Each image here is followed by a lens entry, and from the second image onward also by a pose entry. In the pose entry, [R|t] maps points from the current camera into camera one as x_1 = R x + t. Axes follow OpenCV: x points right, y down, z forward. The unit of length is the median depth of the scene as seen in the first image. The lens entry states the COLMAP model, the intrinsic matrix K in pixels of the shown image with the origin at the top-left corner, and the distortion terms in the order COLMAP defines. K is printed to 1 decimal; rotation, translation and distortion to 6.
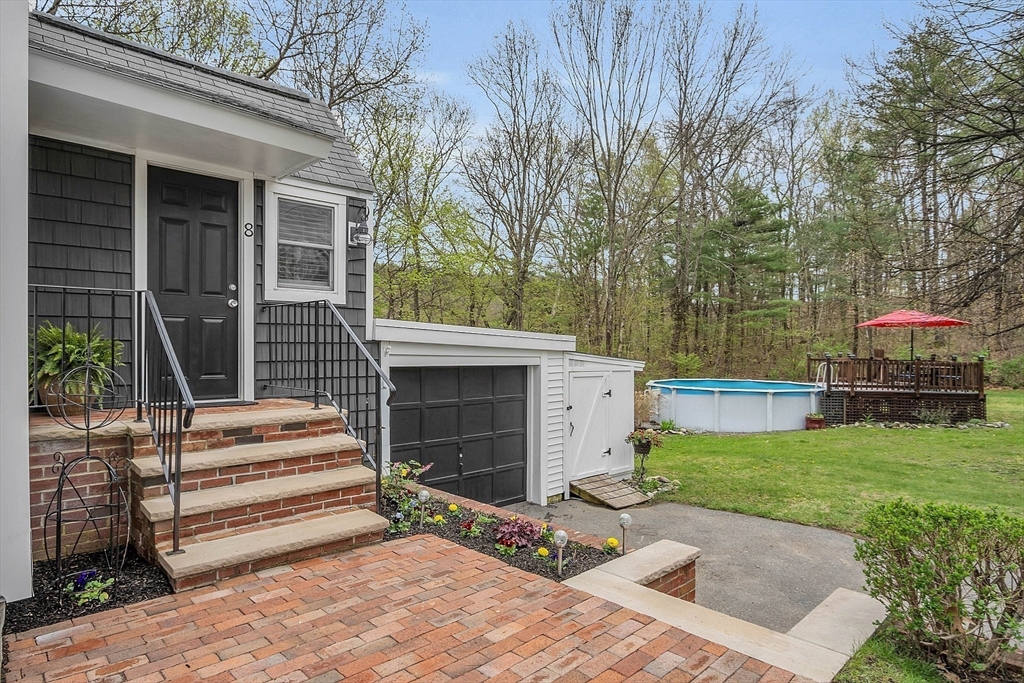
lens RADIAL K [[579.2, 0, 511.9], [0, 579.2, 354.9], [0, 0, 1]] dist [-0.000972, -0.038996]
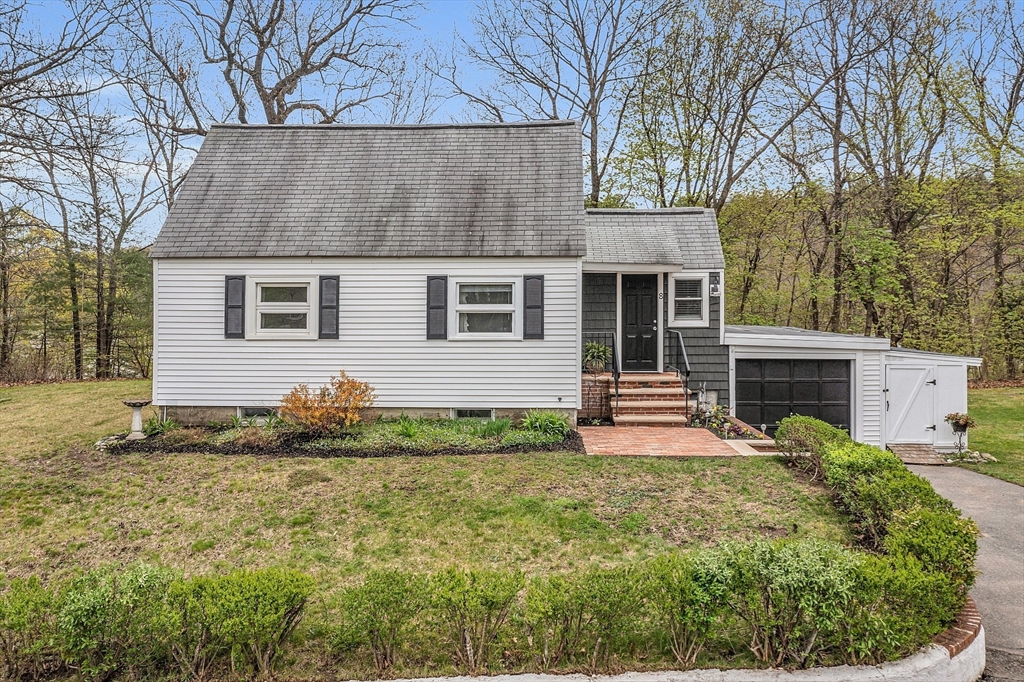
lens RADIAL K [[756.2, 0, 512.0], [0, 756.2, 341.0], [0, 0, 1]] dist [-0.004687, -0.001876]
pose [[0.692976, 0.026498, -0.720473, 0.796626], [-0.001457, 0.999374, 0.035354, -0.091636], [0.720959, -0.023450, 0.692581, -0.916675]]
